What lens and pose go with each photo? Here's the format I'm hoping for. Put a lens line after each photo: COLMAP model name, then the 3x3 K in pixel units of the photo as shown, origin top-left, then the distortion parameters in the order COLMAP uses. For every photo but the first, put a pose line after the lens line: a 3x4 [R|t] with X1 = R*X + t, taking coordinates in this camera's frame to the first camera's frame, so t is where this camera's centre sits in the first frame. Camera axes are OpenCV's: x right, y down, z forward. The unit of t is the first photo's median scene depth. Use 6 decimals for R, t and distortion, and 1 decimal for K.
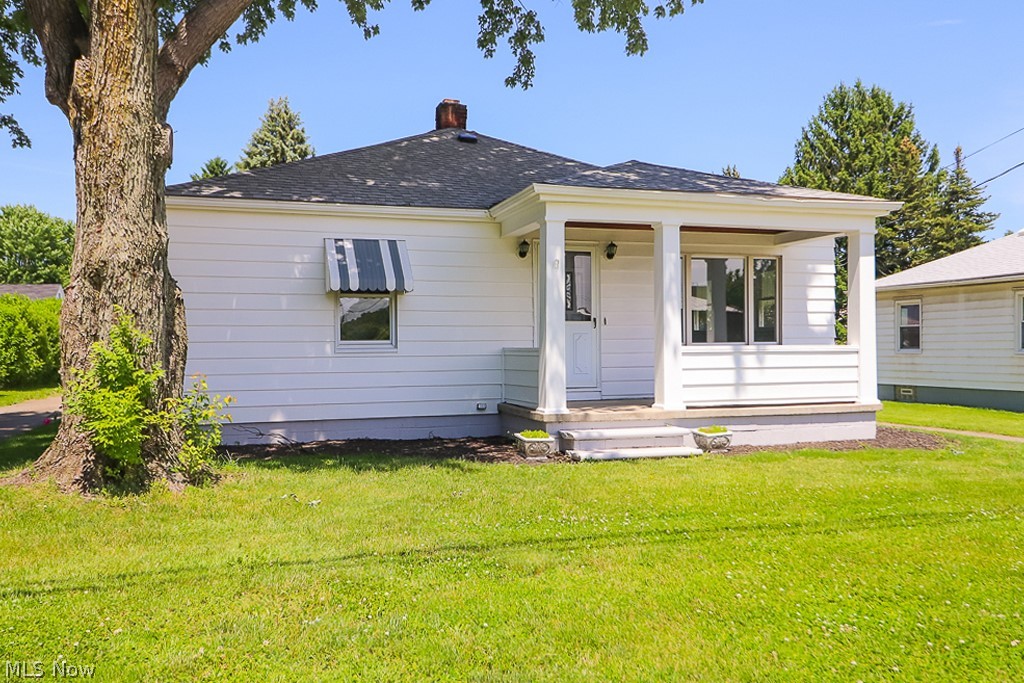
lens RADIAL K [[844.4, 0, 523.7], [0, 844.4, 363.2], [0, 0, 1]] dist [0.065442, -0.022341]
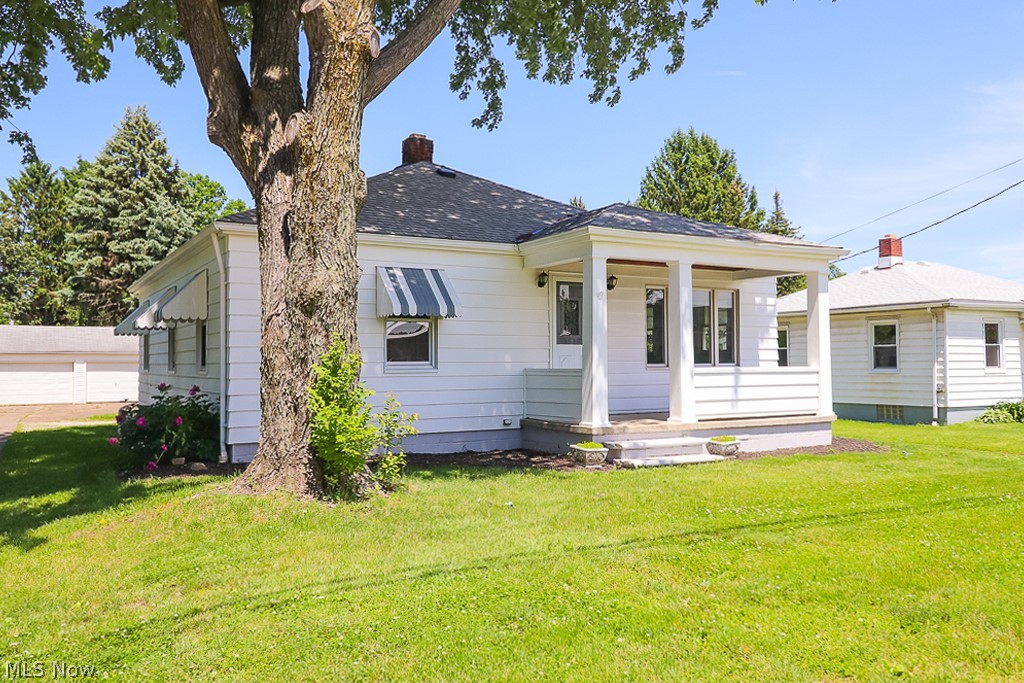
lens RADIAL K [[844.4, 0, 522.4], [0, 844.4, 344.8], [0, 0, 1]] dist [0.065442, -0.022341]
pose [[0.975559, 0.006629, 0.219639, -0.284748], [0.002973, 0.999055, -0.043356, -0.001089], [-0.219719, 0.042949, 0.974617, -0.077408]]
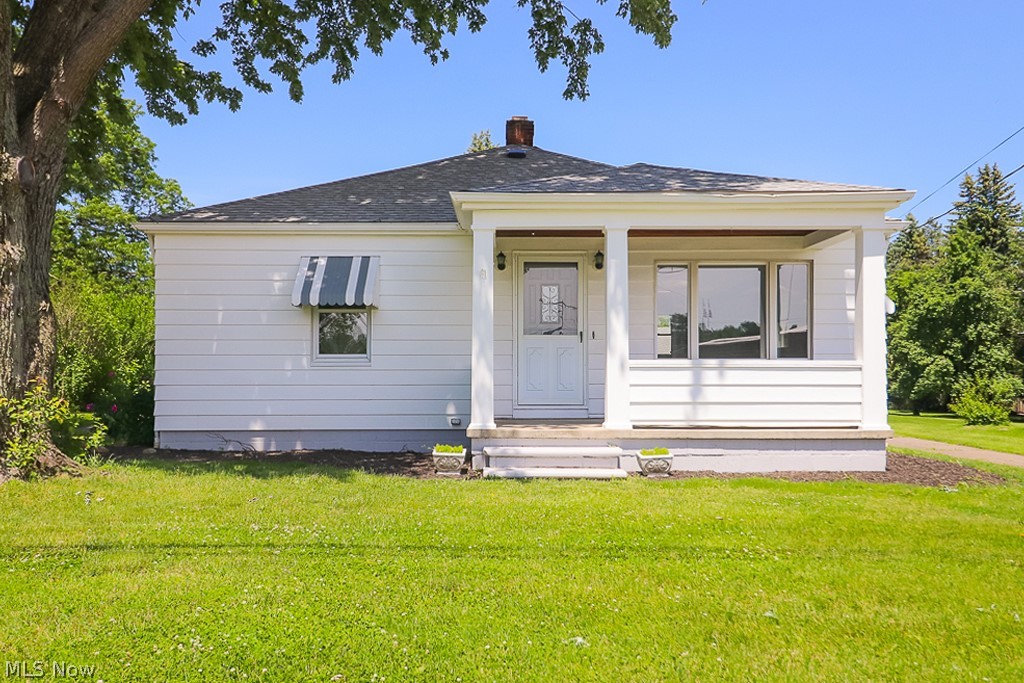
lens RADIAL K [[844.4, 0, 525.4], [0, 844.4, 371.8], [0, 0, 1]] dist [0.065442, -0.022341]
pose [[0.952639, 0.007443, -0.304012, 0.343138], [-0.013027, 0.999782, -0.016344, 0.008749], [0.303823, 0.019530, 0.952528, 0.086325]]
